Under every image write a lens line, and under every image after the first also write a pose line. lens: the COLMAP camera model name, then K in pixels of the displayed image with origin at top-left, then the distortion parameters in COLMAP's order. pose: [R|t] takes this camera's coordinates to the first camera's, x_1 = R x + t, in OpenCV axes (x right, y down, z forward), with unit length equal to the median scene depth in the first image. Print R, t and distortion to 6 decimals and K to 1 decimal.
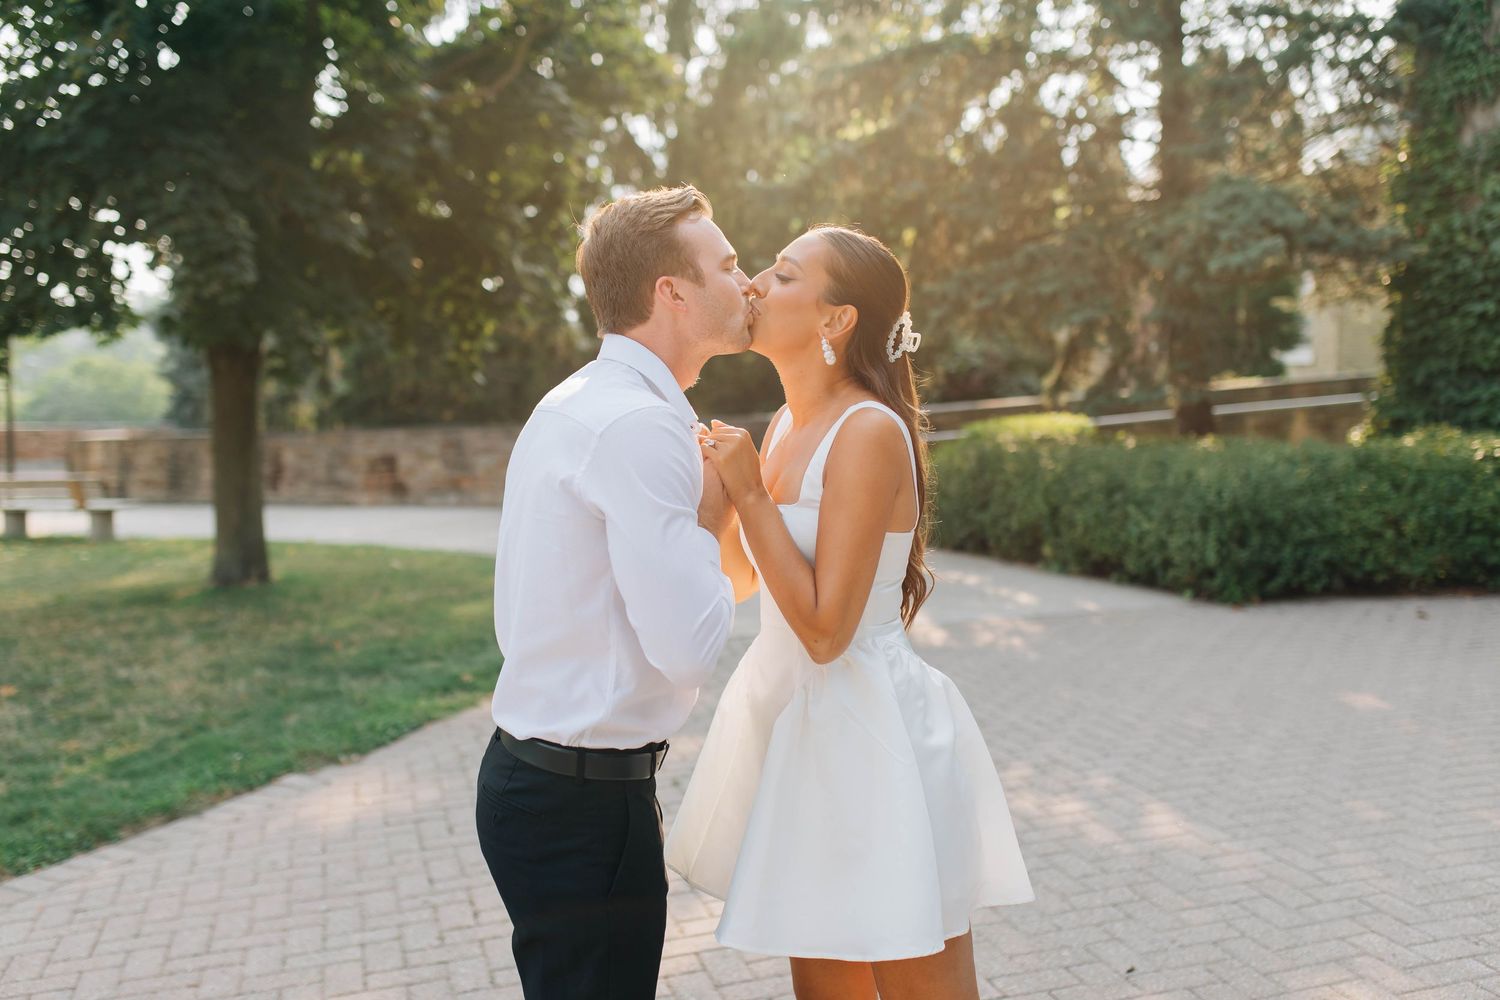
lens RADIAL K [[1399.9, 0, 758.6], [0, 1399.9, 504.5], [0, 0, 1]] dist [-0.002866, 0.000000]
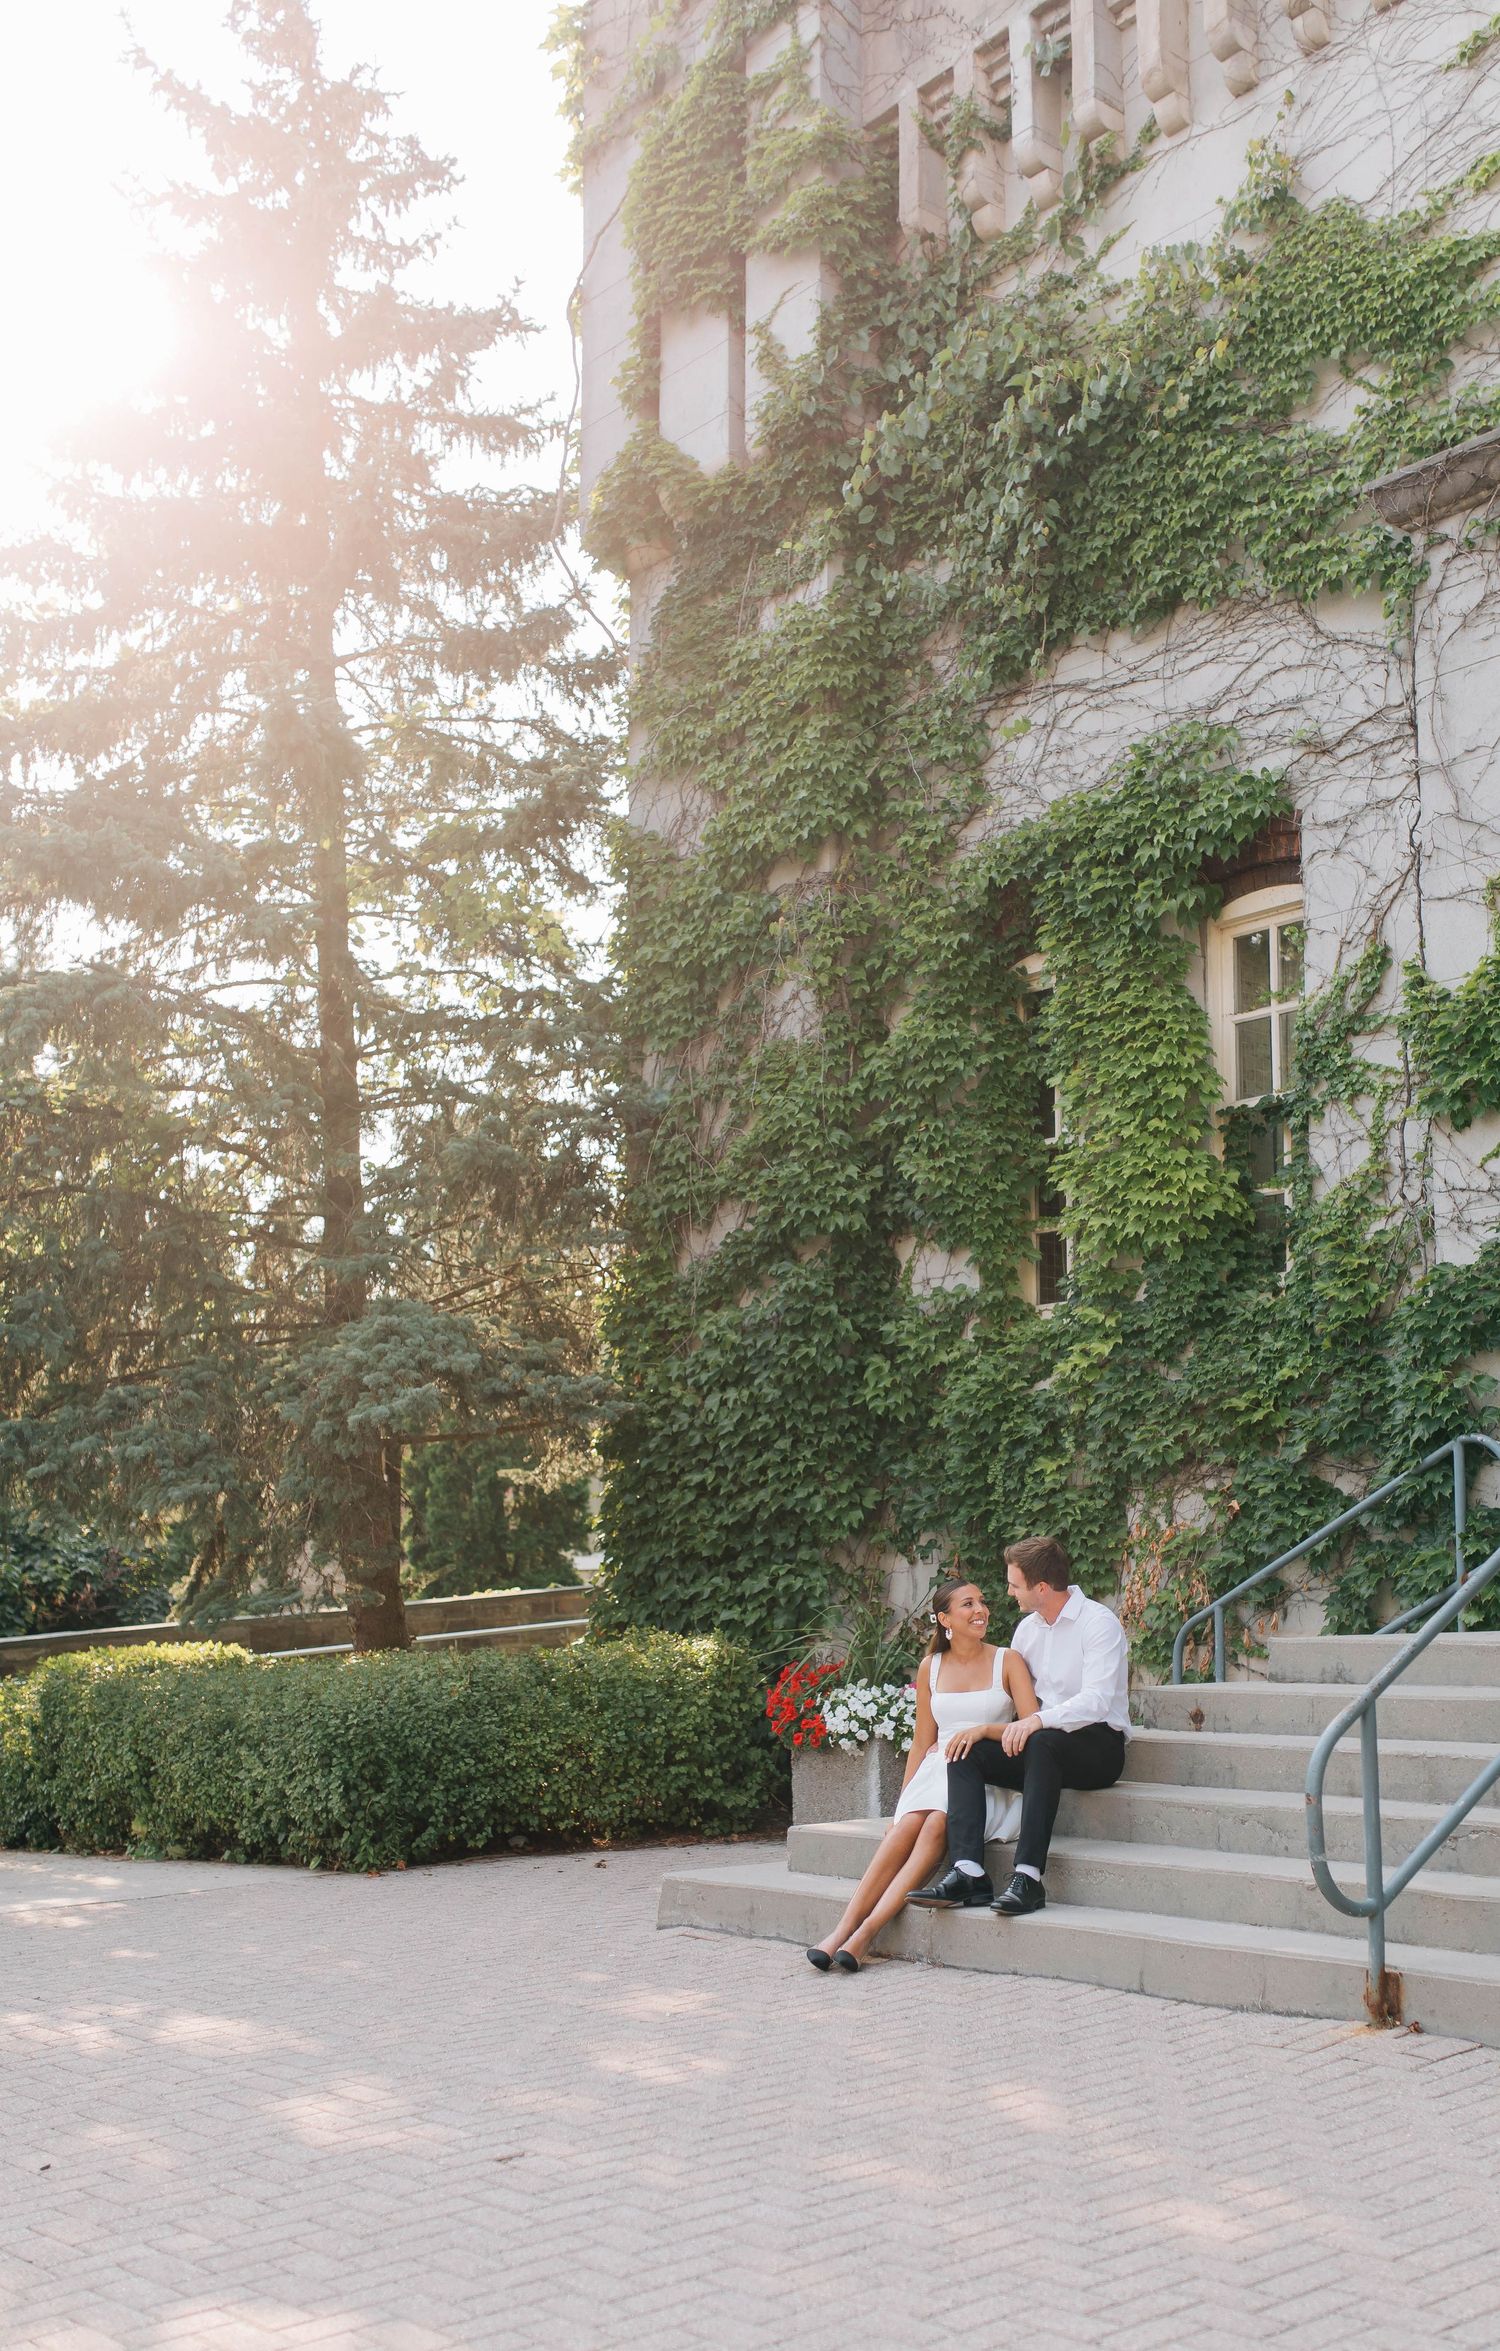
lens RADIAL K [[2448.7, 0, 870.3], [0, 2448.7, 1312.4], [0, 0, 1]] dist [0.003846, 0.000000]
pose [[0.907451, 0.035425, 0.418662, 0.021141], [0.053621, 0.978527, -0.199022, 0.044613], [-0.416722, 0.203052, 0.886066, -0.262525]]
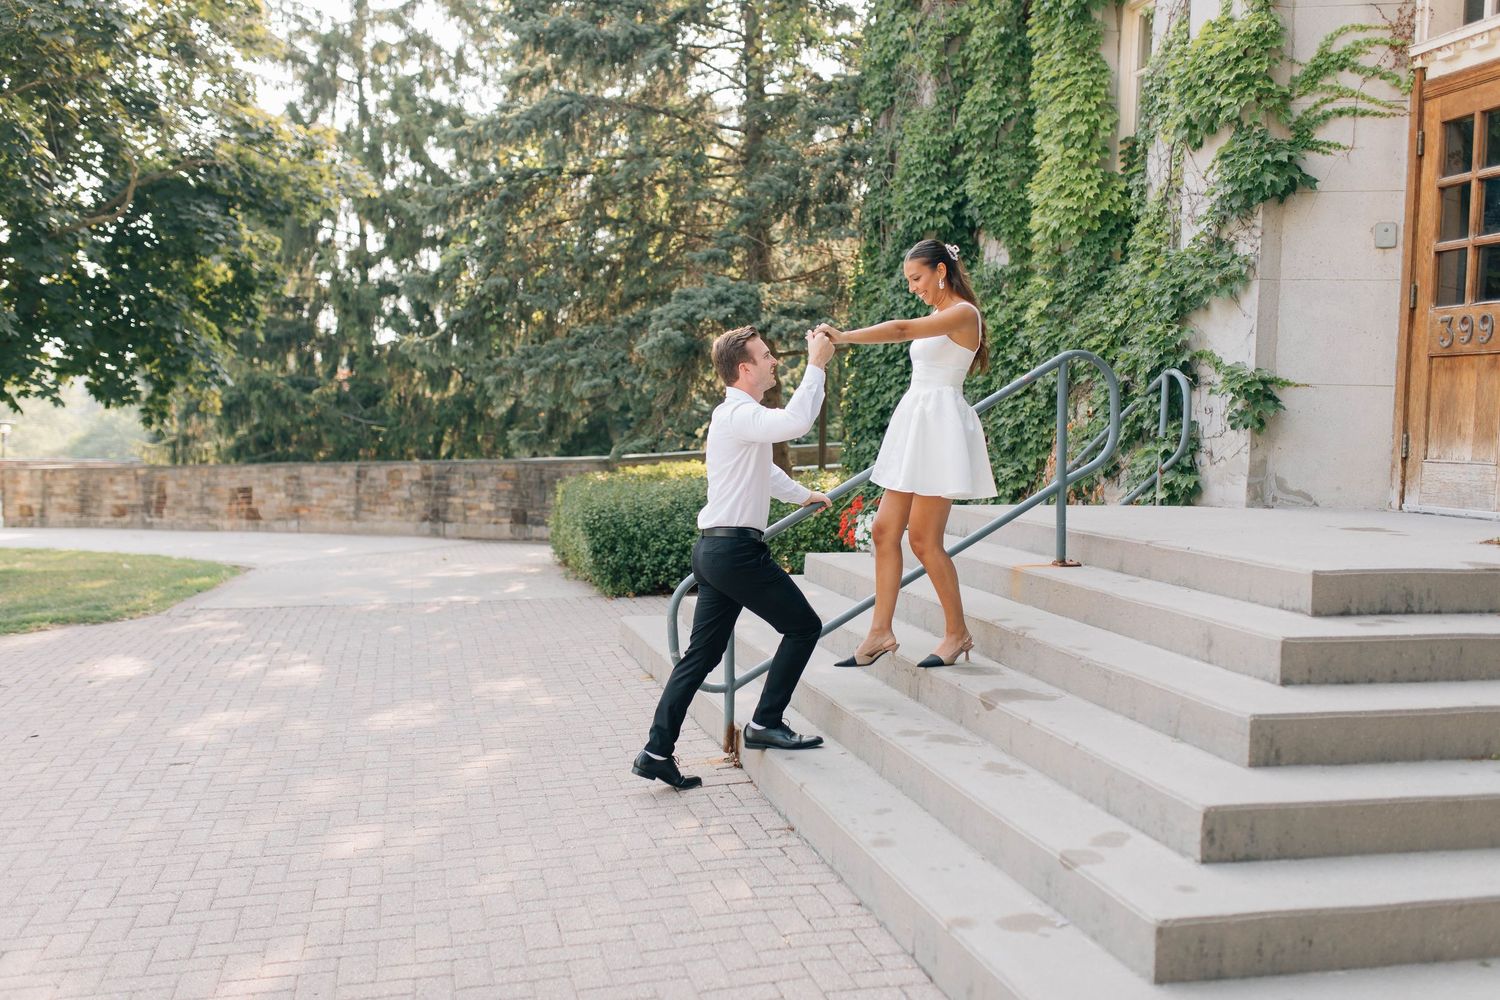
lens RADIAL K [[1399.9, 0, 732.7], [0, 1399.9, 502.0], [0, 0, 1]] dist [-0.002866, 0.000000]
pose [[0.997453, 0.017480, -0.069145, 0.447501], [-0.019872, 0.999222, -0.034057, 0.019354], [0.068496, 0.035344, 0.997025, -0.299969]]
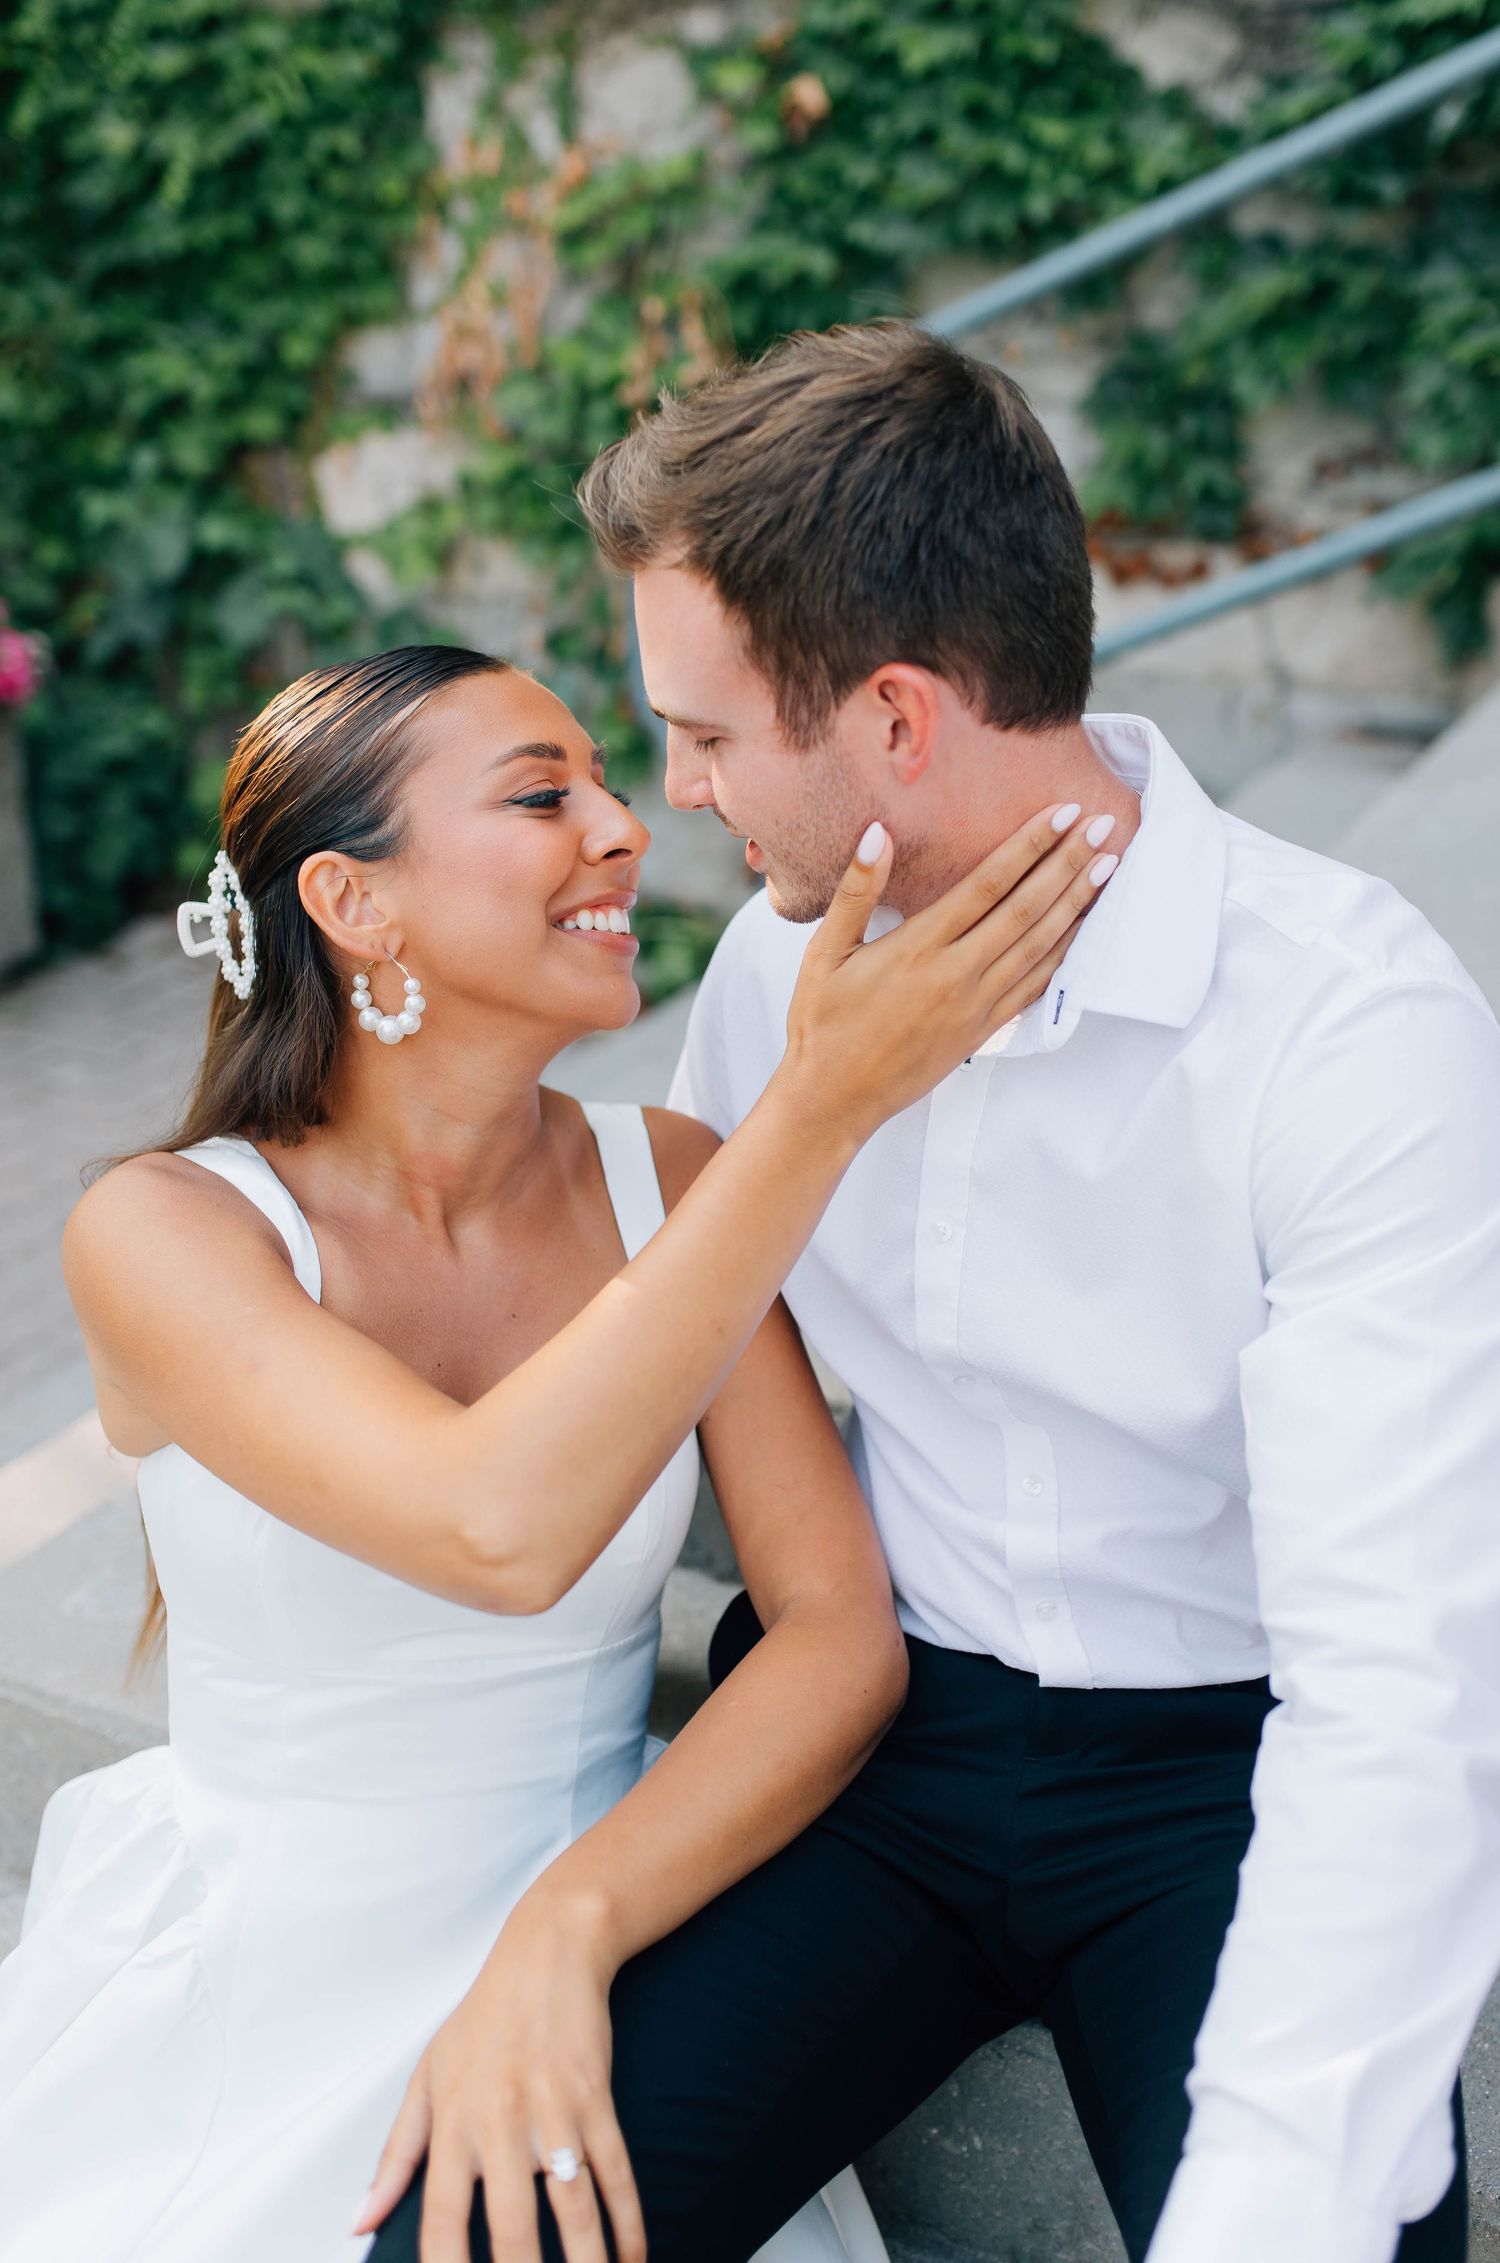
lens RADIAL K [[2307.1, 0, 888.1], [0, 2307.1, 1021.1], [0, 0, 1]] dist [-0.022960, 0.000000]
pose [[0.645423, -0.235633, 0.726572, 0.344924], [0.040866, 0.960517, 0.275202, -0.039133], [-0.762732, -0.147929, 0.629569, 0.395195]]
